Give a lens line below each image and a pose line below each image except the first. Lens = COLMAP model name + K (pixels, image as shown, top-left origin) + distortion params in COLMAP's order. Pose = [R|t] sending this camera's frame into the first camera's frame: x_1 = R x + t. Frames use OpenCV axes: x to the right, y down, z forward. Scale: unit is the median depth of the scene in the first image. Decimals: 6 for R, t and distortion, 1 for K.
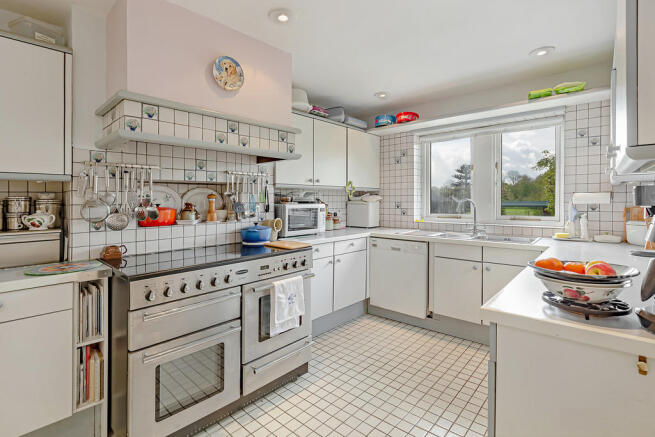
lens RADIAL K [[303.7, 0, 317.6], [0, 303.7, 203.3], [0, 0, 1]] dist [-0.018105, 0.001677]
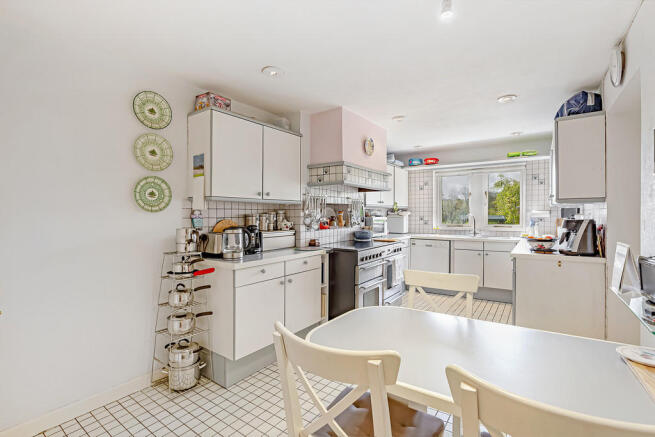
lens RADIAL K [[303.7, 0, 327.6], [0, 303.7, 216.1], [0, 0, 1]] dist [-0.018105, 0.001677]
pose [[0.989798, 0.001840, 0.142463, -0.577580], [-0.001094, 0.999985, -0.005315, 0.006334], [-0.142470, 0.005105, 0.989786, -0.578506]]
